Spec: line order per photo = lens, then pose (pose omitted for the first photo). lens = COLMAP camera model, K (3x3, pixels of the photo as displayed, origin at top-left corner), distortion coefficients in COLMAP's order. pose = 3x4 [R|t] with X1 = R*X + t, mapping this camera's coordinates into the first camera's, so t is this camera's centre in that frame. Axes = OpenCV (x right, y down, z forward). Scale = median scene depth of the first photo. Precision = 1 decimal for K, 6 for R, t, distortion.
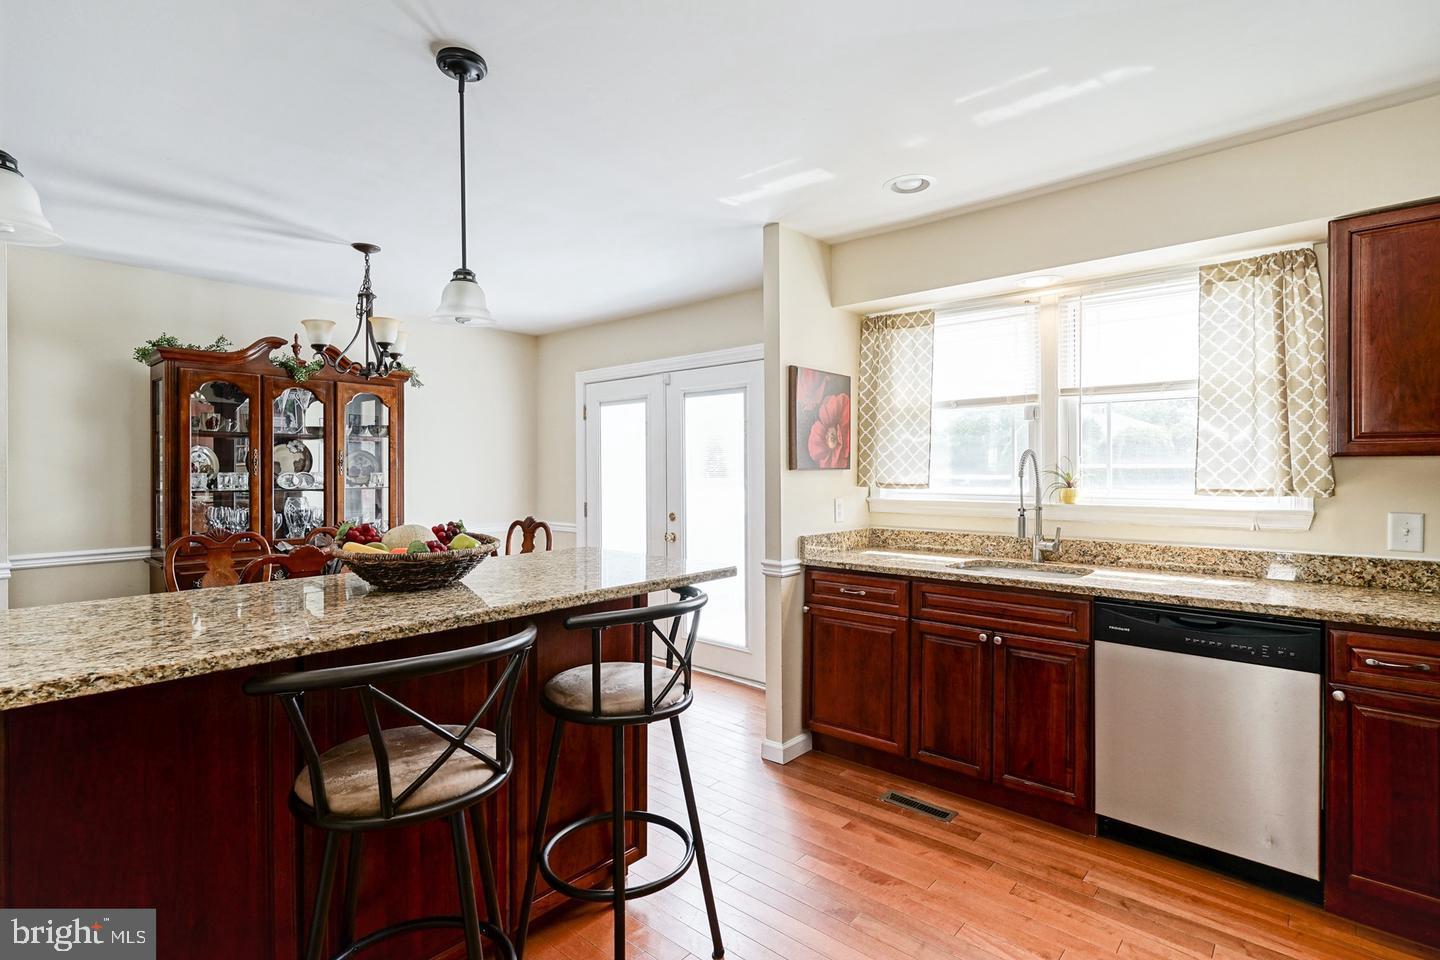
lens RADIAL K [[693.5, 0, 722.8], [0, 693.5, 472.4], [0, 0, 1]] dist [-0.011116, 0.004639]
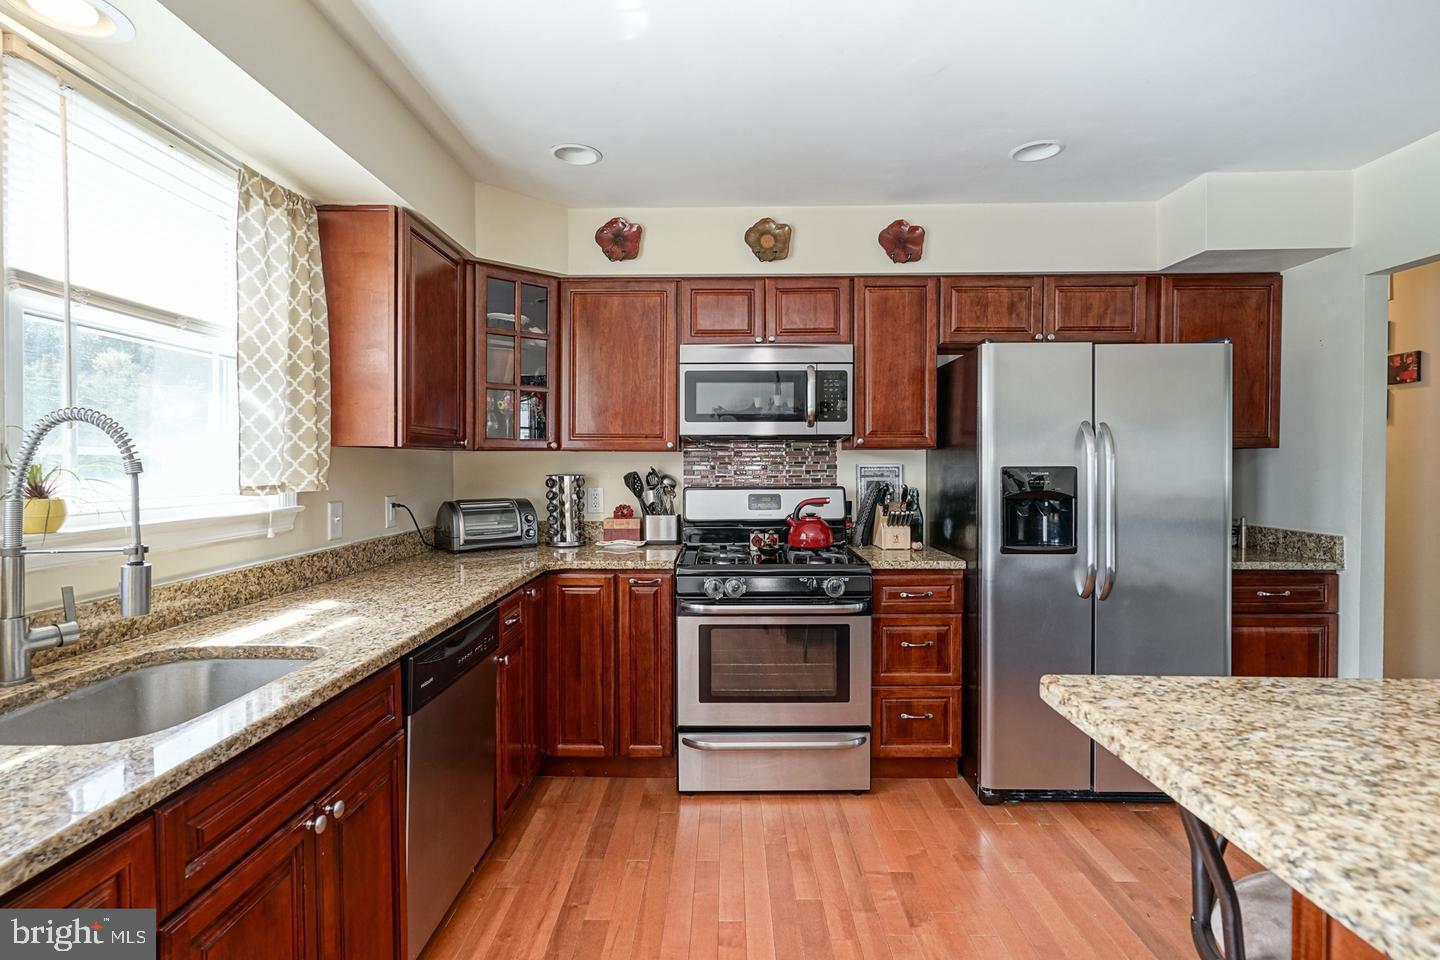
lens RADIAL K [[693.5, 0, 719.2], [0, 693.5, 470.9], [0, 0, 1]] dist [-0.011116, 0.004639]
pose [[-0.646352, -0.012762, 0.762933, -0.144152], [-0.000876, 0.999872, 0.015984, -0.003433], [-0.763039, 0.009663, -0.646280, 1.092045]]
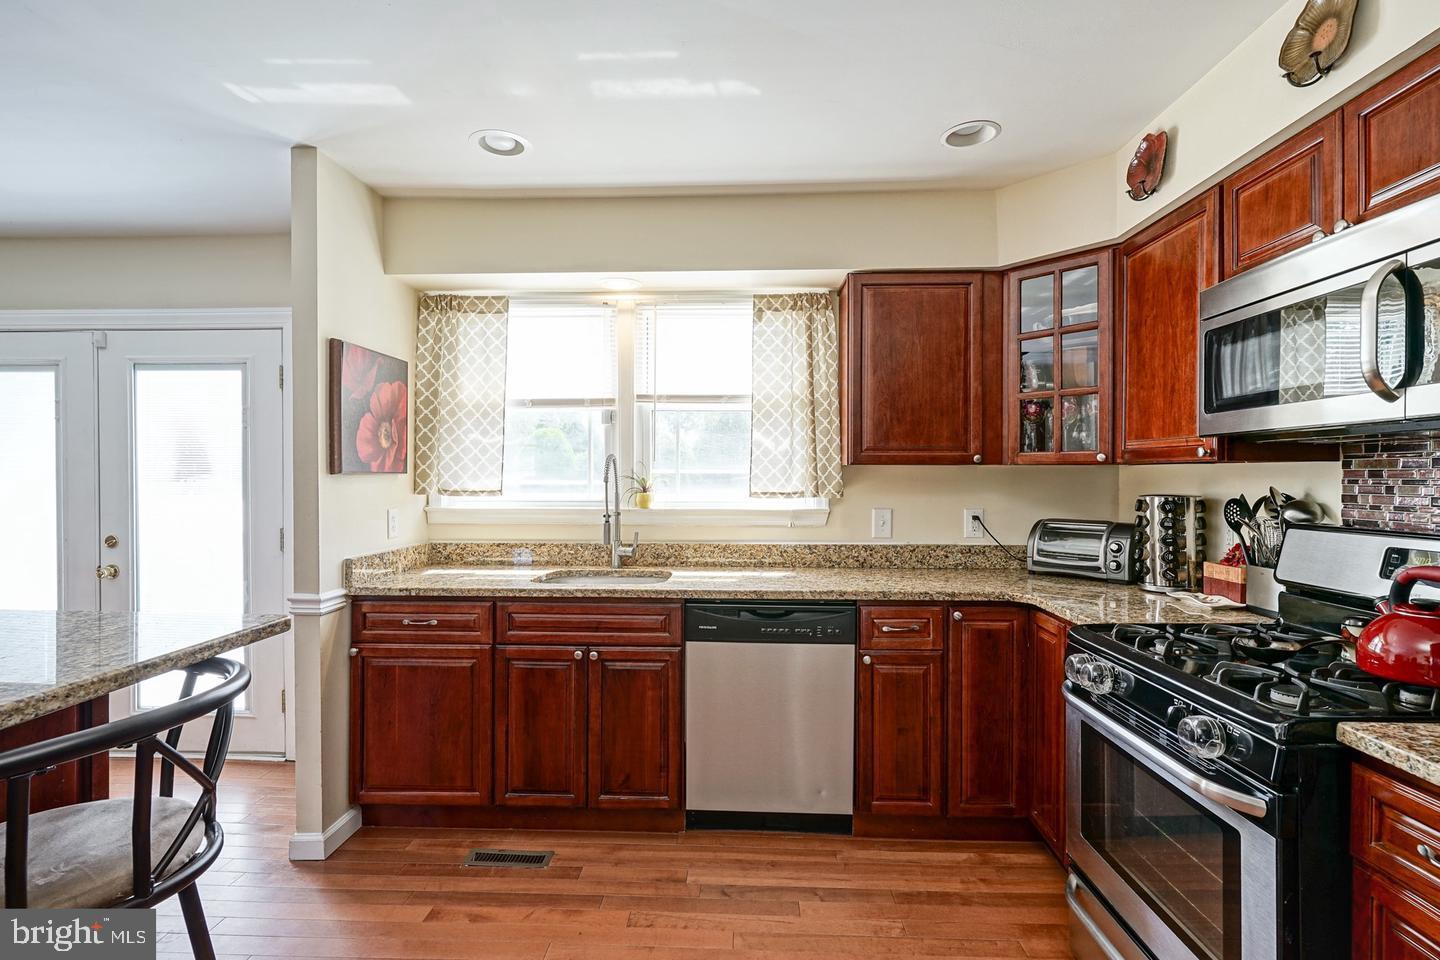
lens RADIAL K [[693.5, 0, 727.3], [0, 693.5, 479.7], [0, 0, 1]] dist [-0.011116, 0.004639]
pose [[0.774493, -0.002242, 0.632579, -0.057346], [-0.000531, 0.999991, 0.004195, -0.001122], [-0.632583, -0.003585, 0.774485, 0.152484]]
